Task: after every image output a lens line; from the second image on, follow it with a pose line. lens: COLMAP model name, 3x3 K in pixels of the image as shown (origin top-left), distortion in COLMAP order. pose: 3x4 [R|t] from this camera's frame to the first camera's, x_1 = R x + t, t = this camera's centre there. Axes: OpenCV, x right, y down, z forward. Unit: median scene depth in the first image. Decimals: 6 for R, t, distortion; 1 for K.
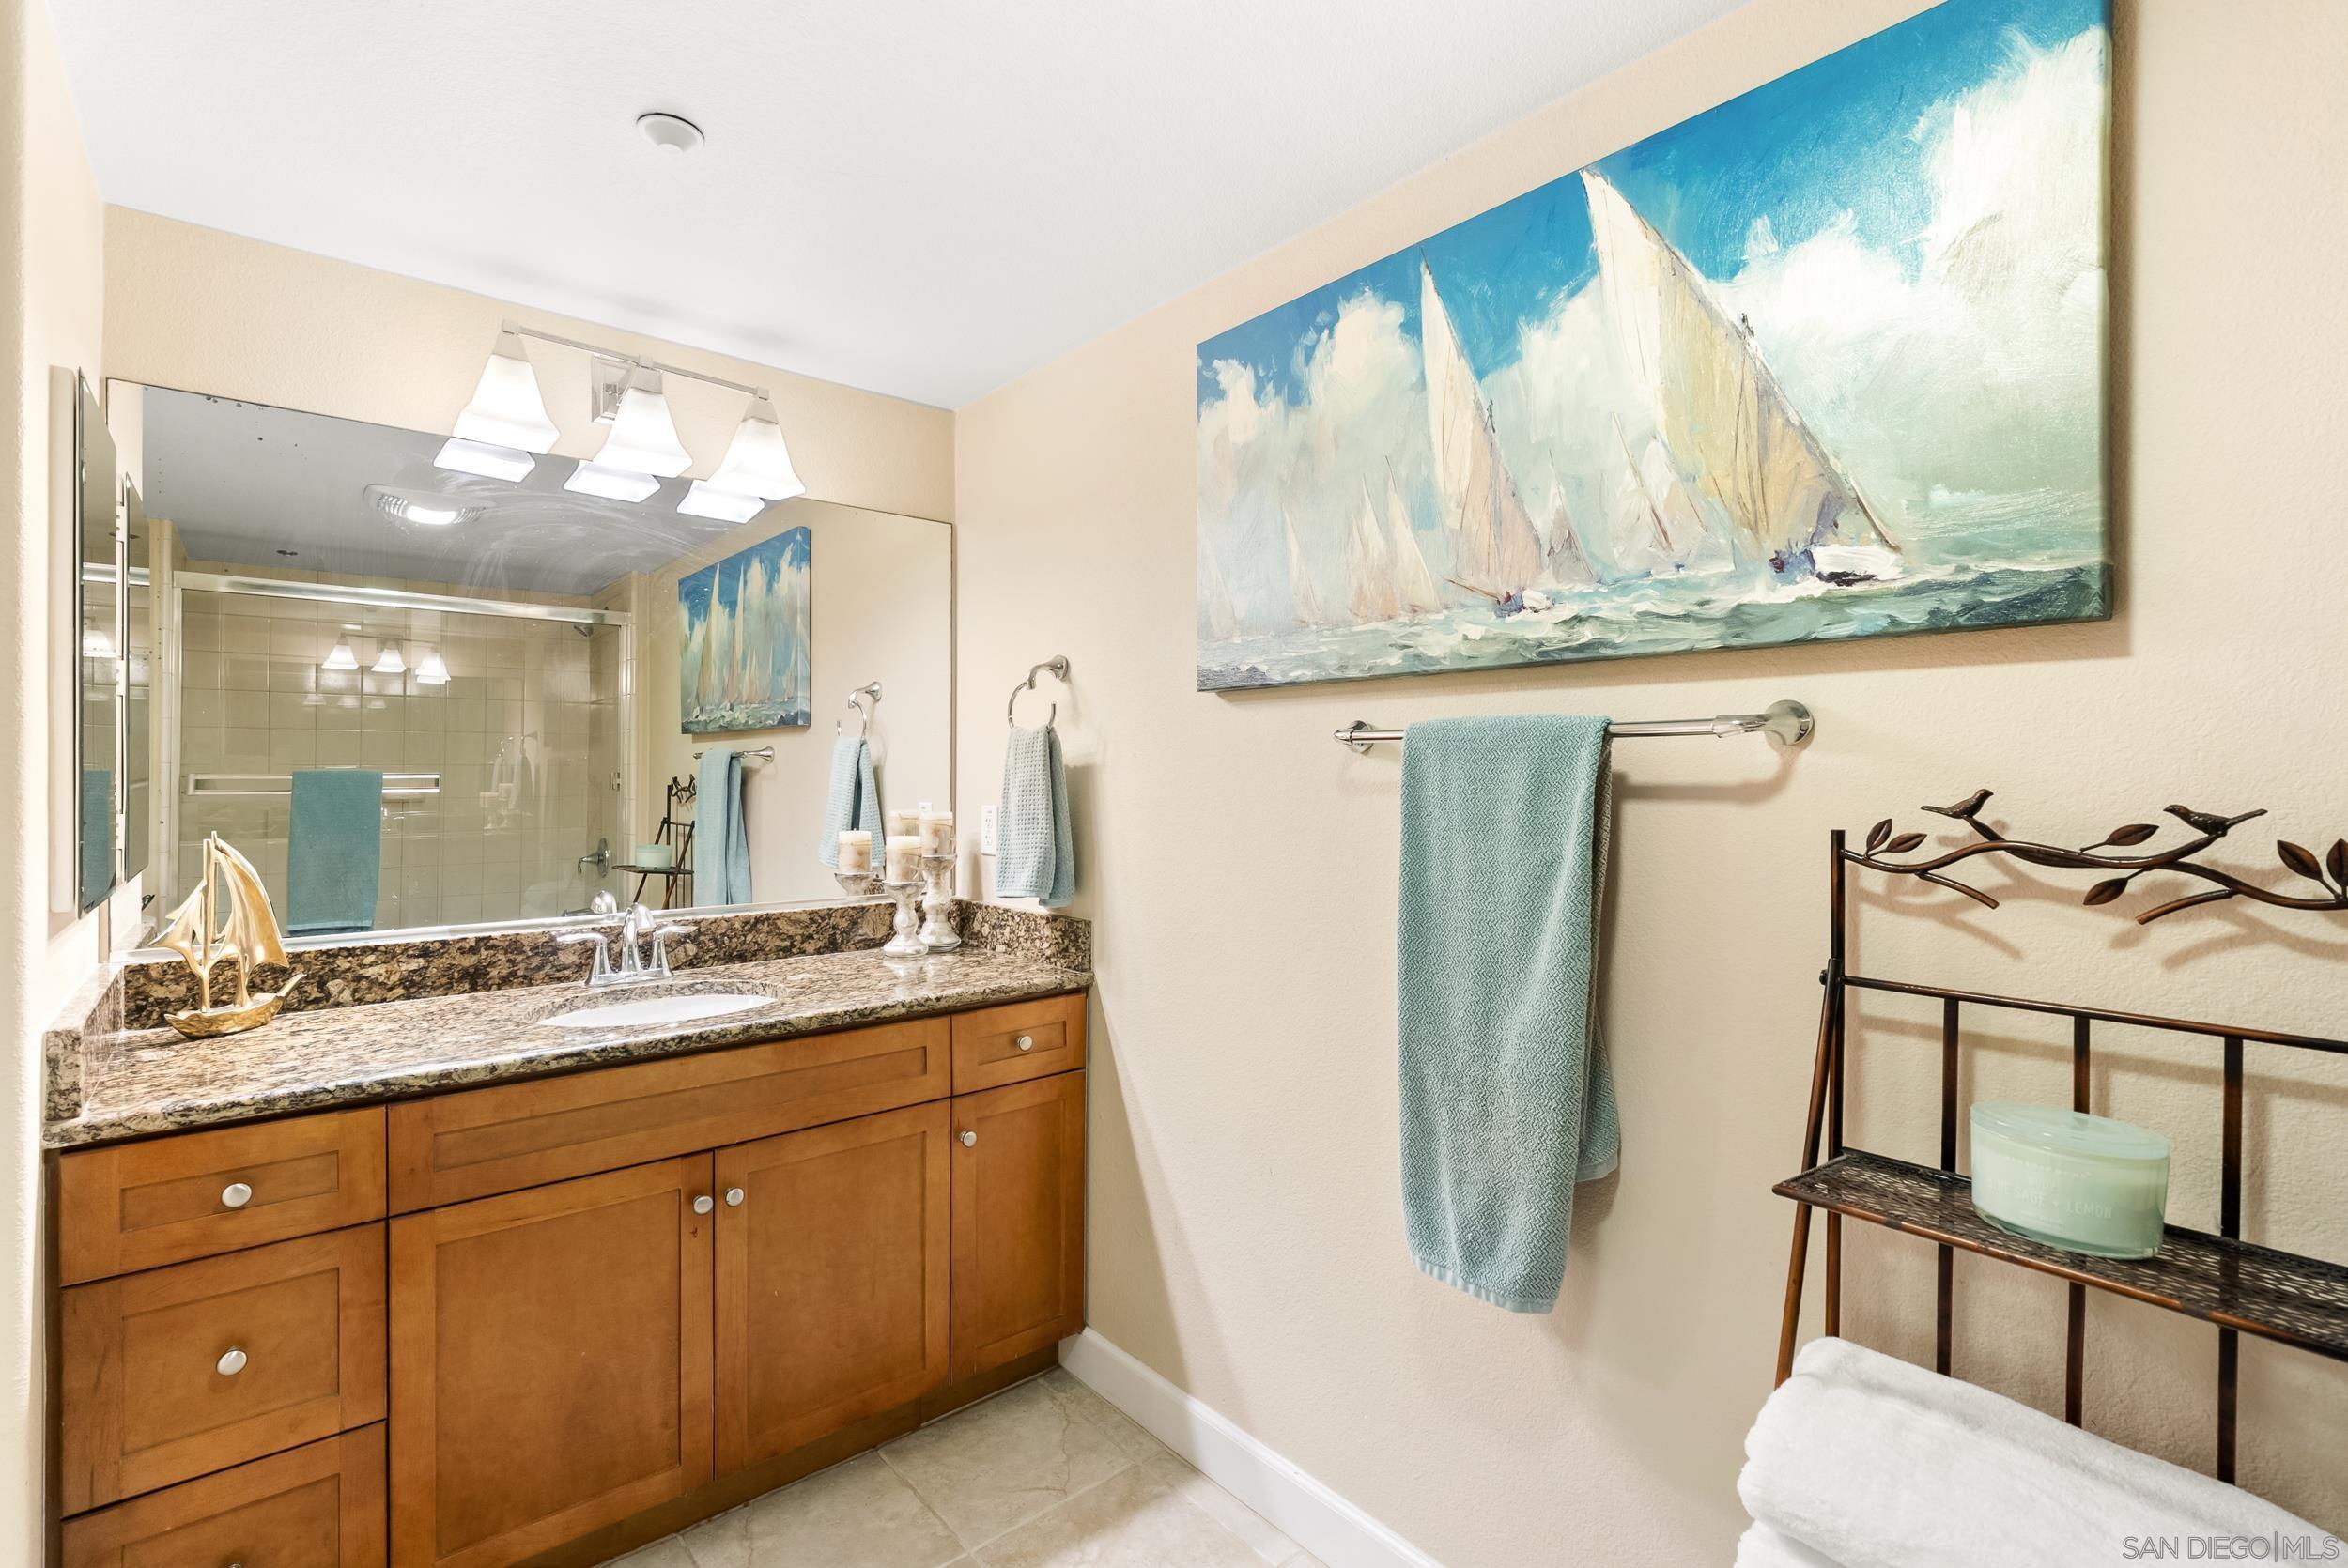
lens RADIAL K [[1074.8, 0, 1178.2], [0, 1074.8, 785.3], [0, 0, 1]] dist [-0.005614, 0.001688]
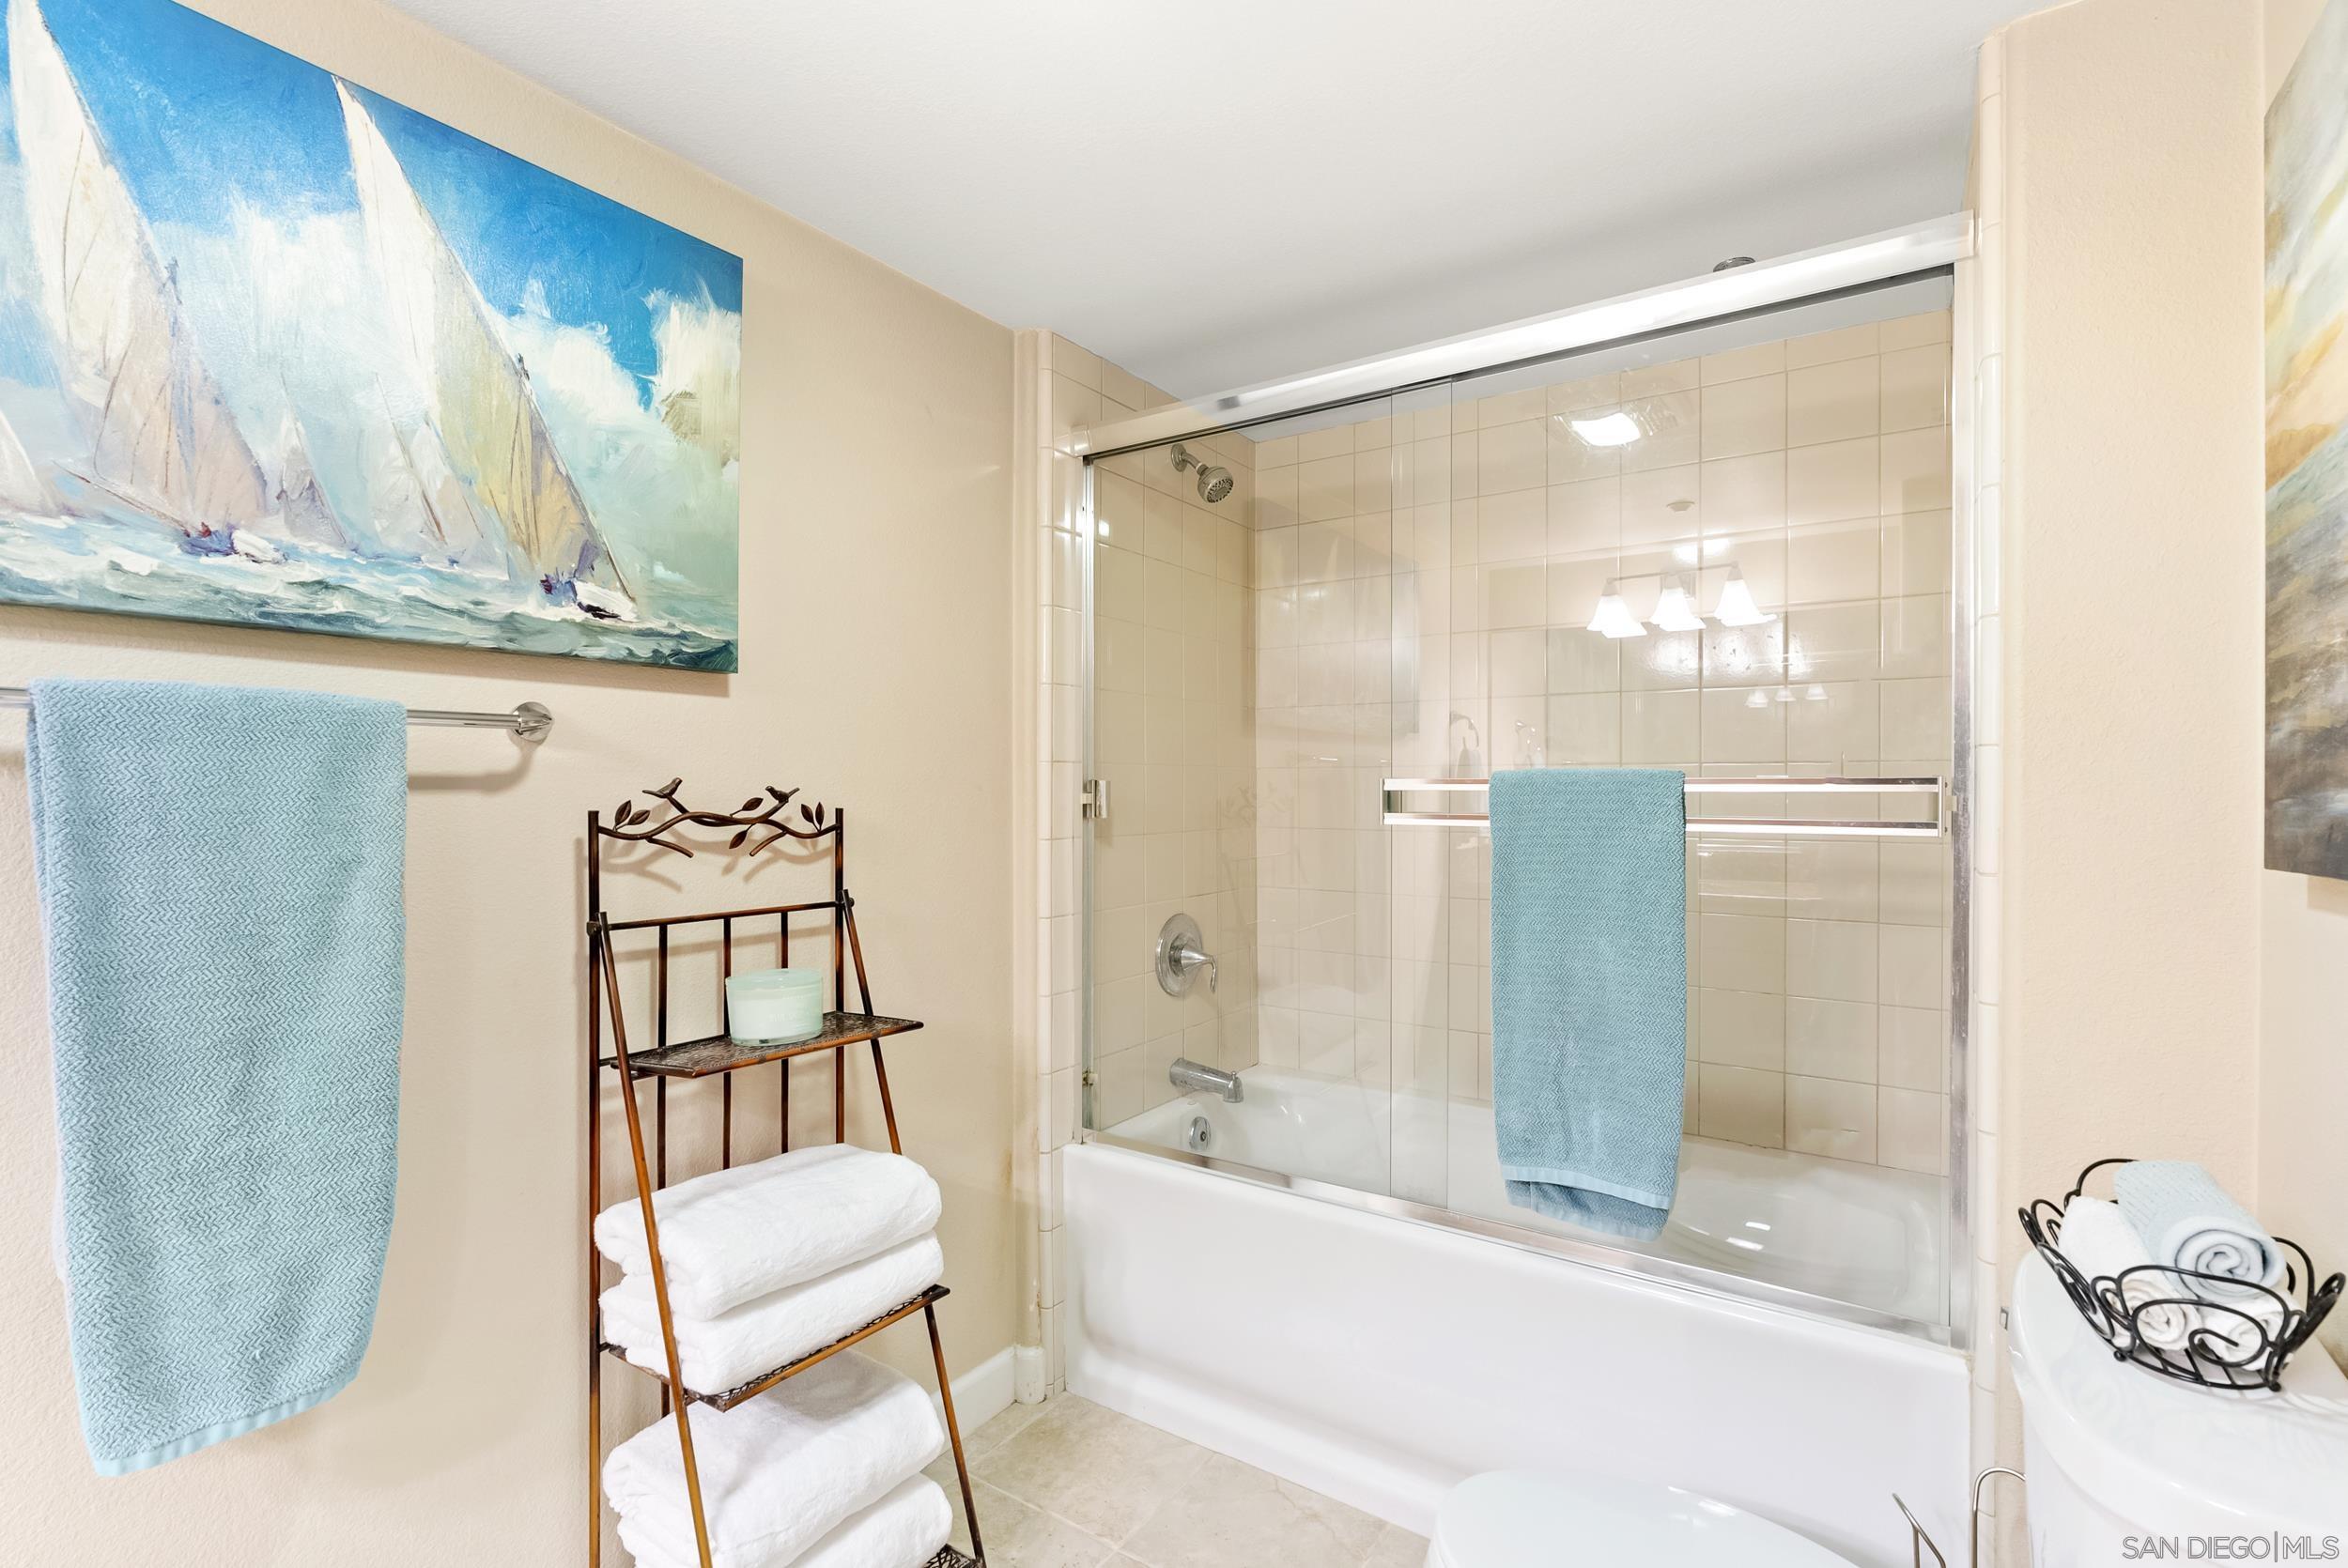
lens RADIAL K [[1074.8, 0, 1176.4], [0, 1074.8, 782.8], [0, 0, 1]] dist [-0.005614, 0.001688]
pose [[-0.261674, -0.010339, 0.965101, -0.754231], [-0.003334, 0.999946, 0.009809, -0.005499], [-0.965151, -0.000651, -0.261694, 0.645286]]
